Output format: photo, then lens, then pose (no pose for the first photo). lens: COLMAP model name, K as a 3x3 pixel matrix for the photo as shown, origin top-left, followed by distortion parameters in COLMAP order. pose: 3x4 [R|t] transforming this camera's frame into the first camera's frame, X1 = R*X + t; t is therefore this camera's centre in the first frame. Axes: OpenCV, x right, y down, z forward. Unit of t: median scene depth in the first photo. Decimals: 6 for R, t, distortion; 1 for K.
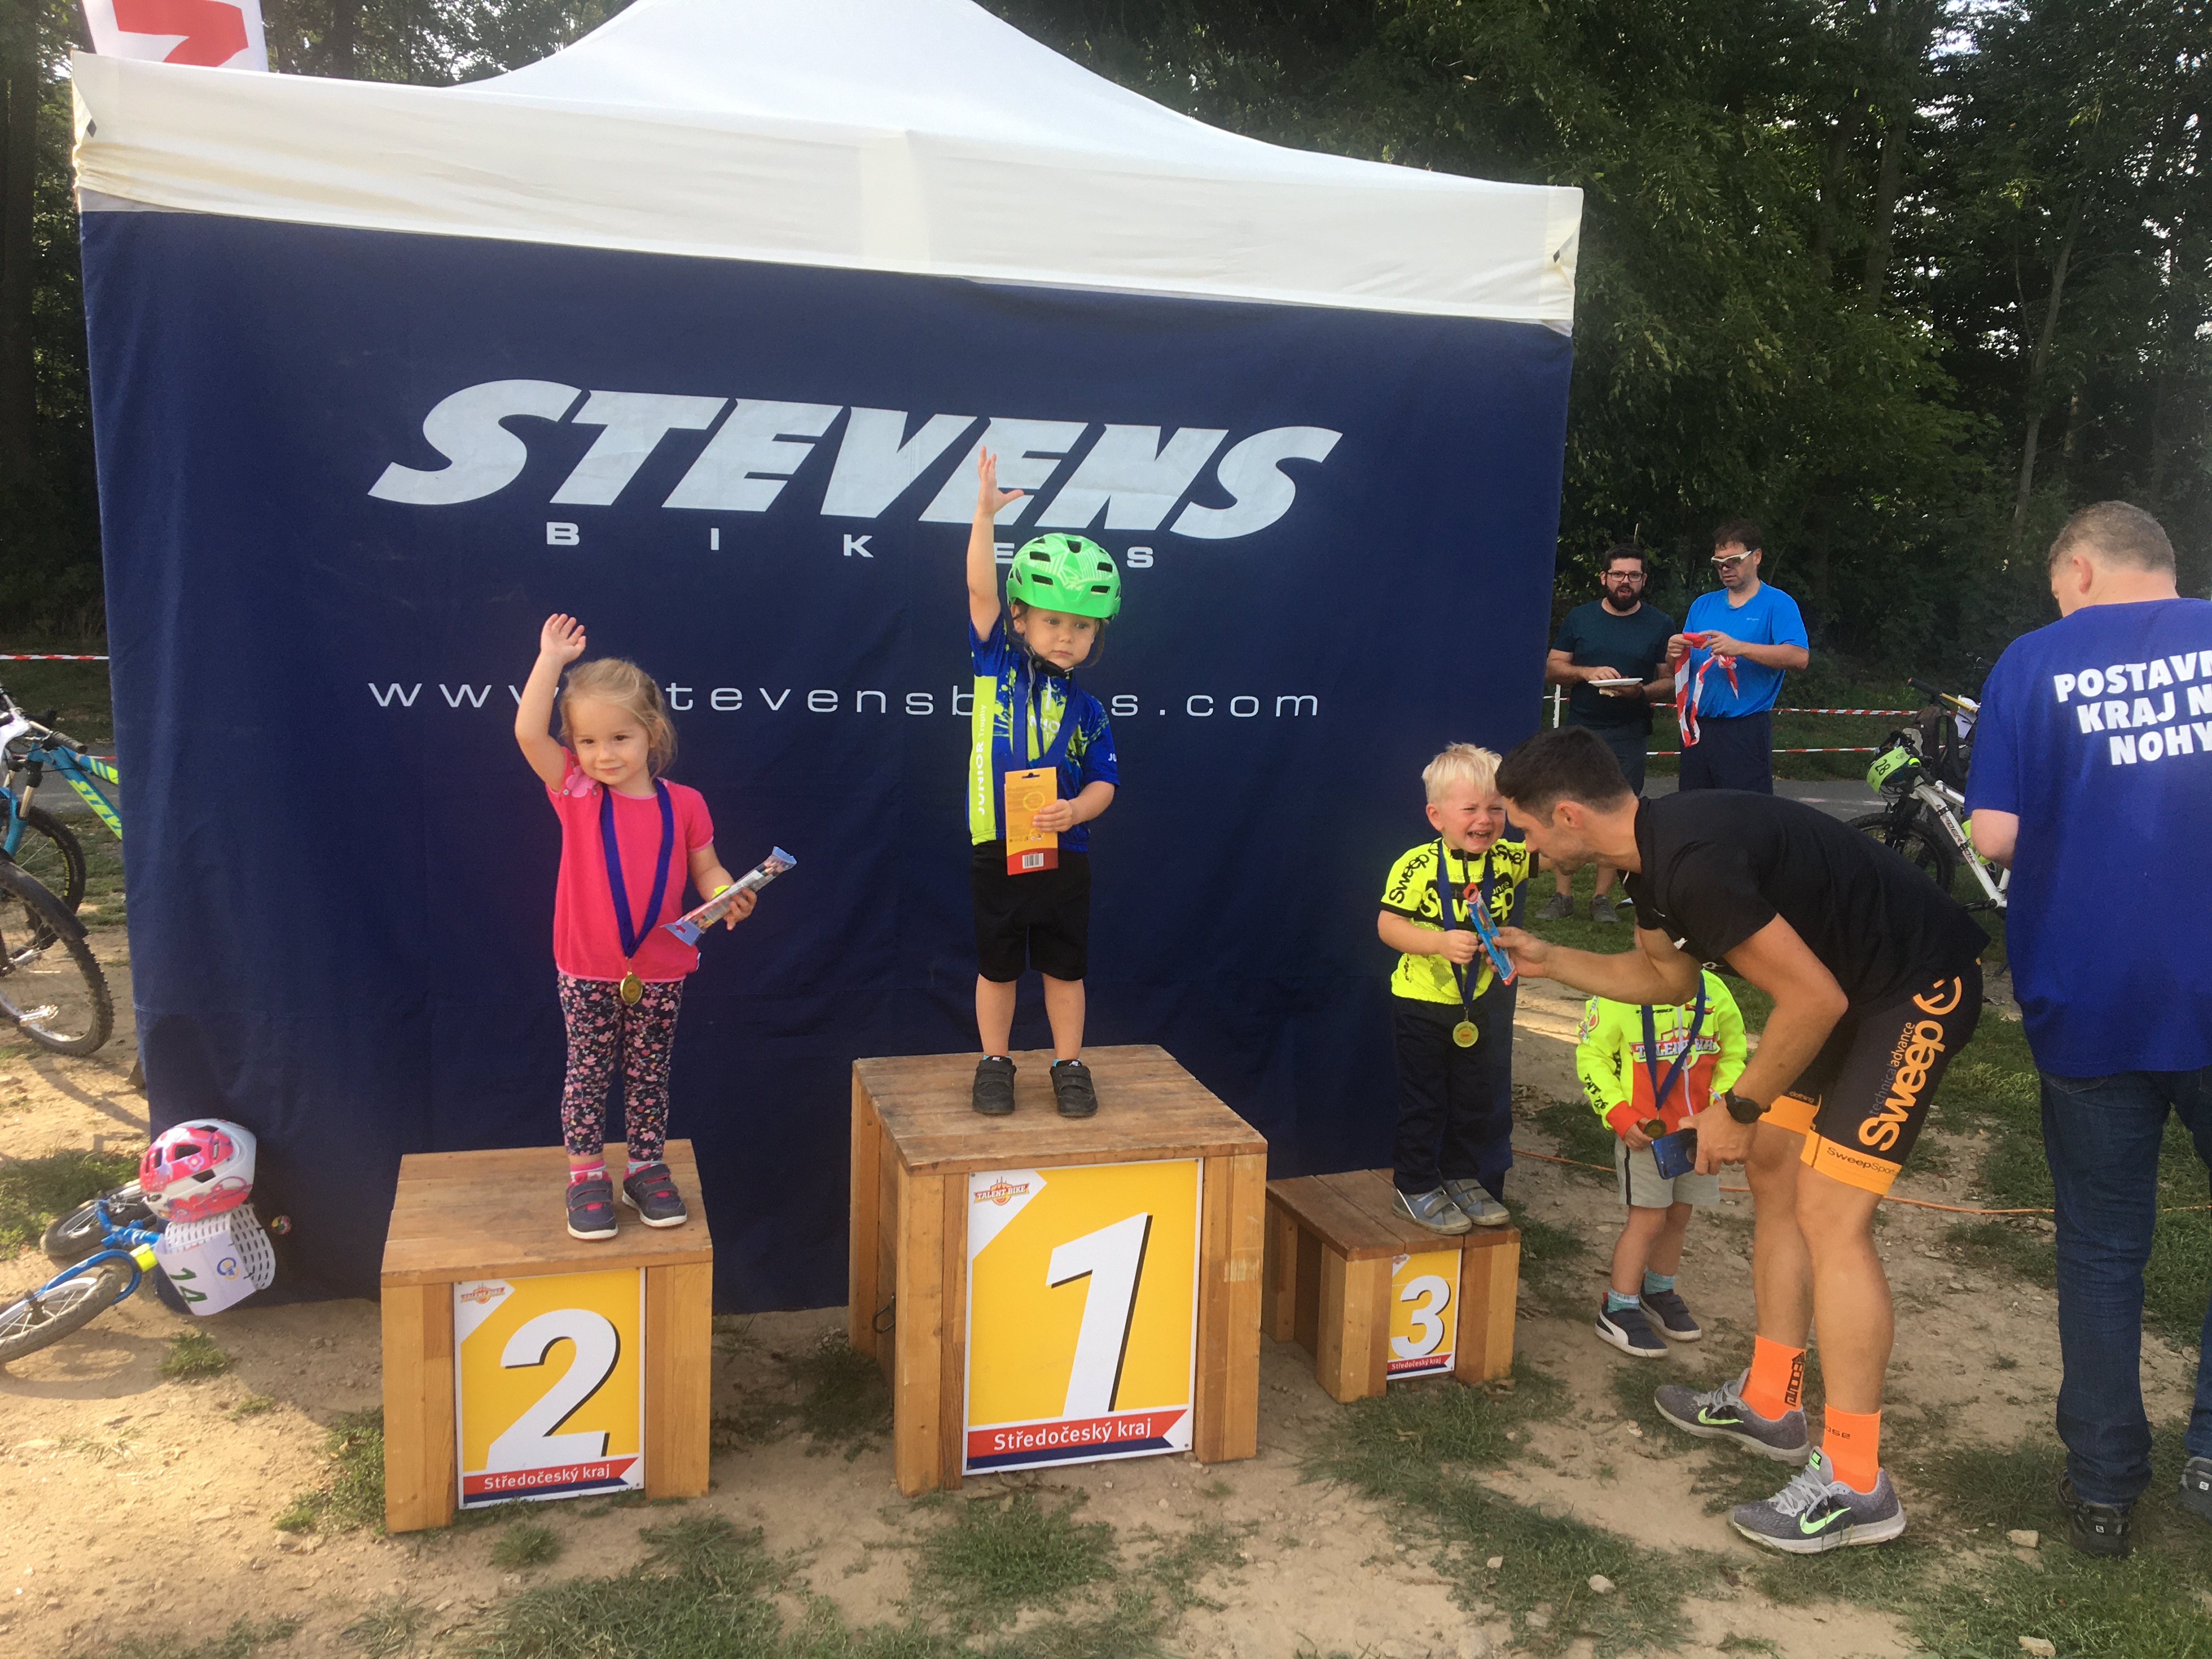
lens RADIAL K [[1863.6, 0, 1106.0], [0, 1863.6, 829.5], [0, 0, 1]] dist [0.075151, -0.107360]
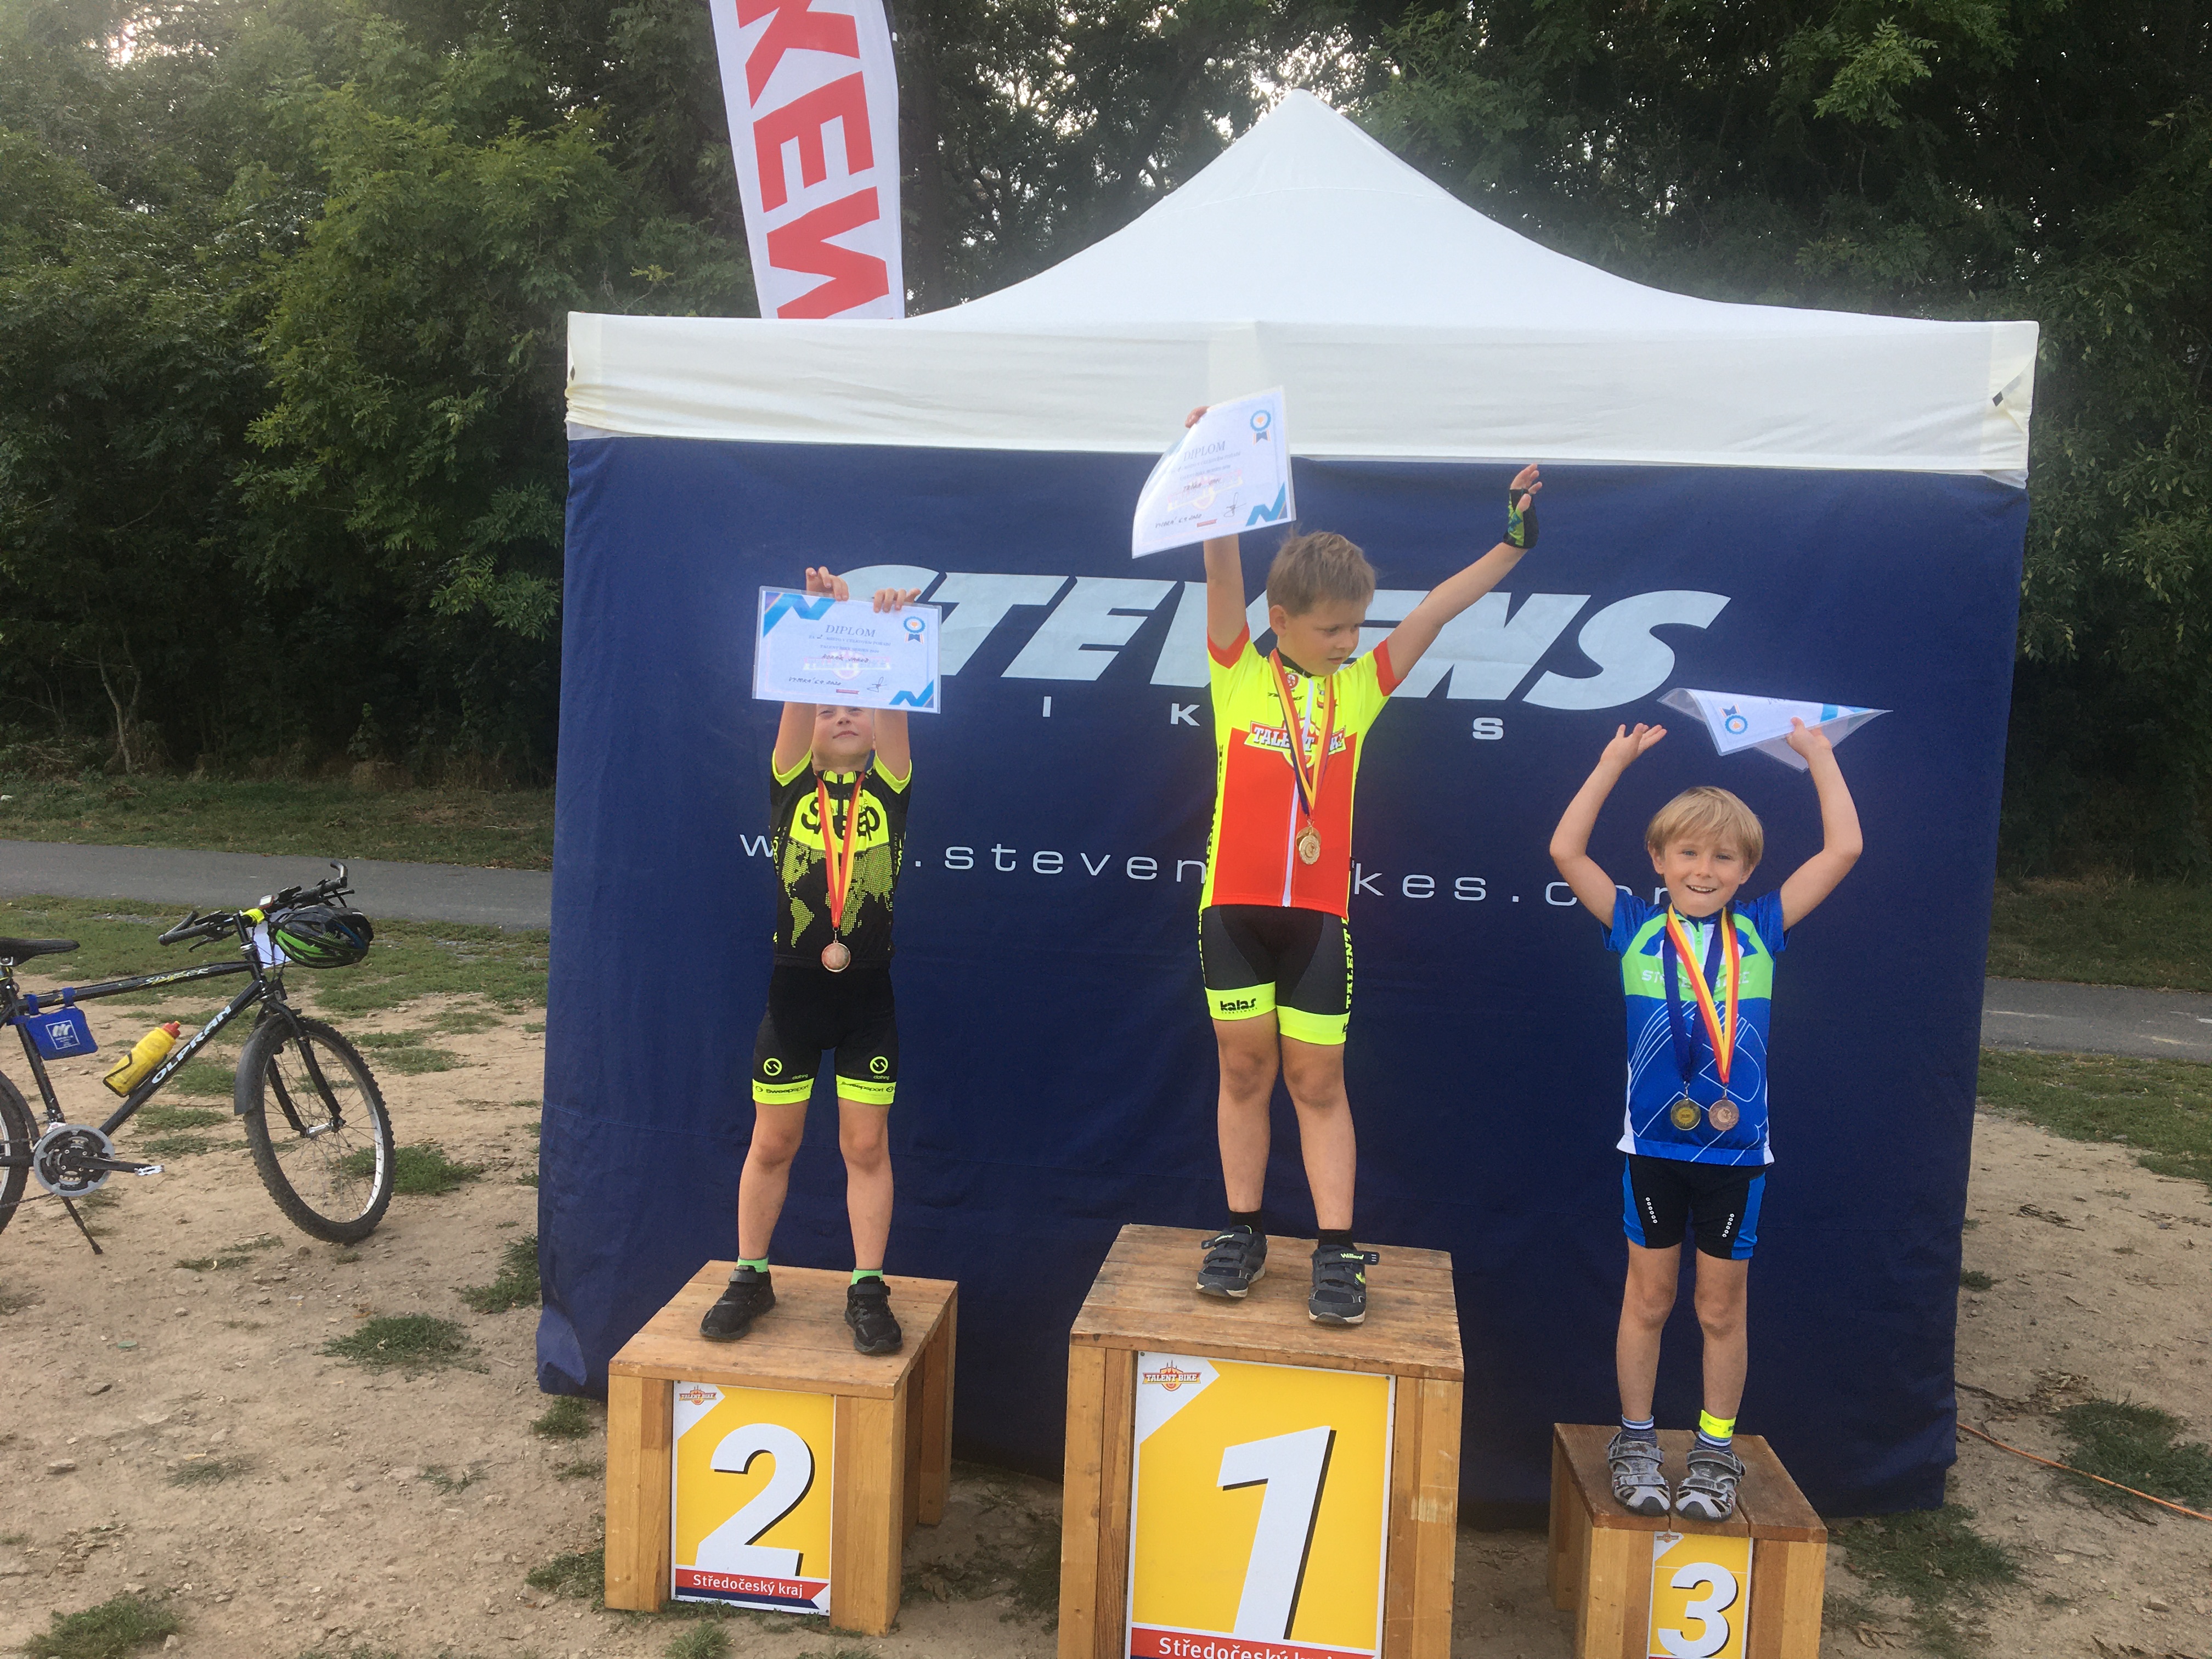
lens RADIAL K [[1863.6, 0, 1106.0], [0, 1863.6, 829.5], [0, 0, 1]] dist [0.075151, -0.107360]
pose [[0.914511, 0.038787, -0.402697, 0.282162], [-0.076922, 0.993906, -0.078957, -0.007304], [0.397180, 0.103183, 0.911922, 0.074954]]
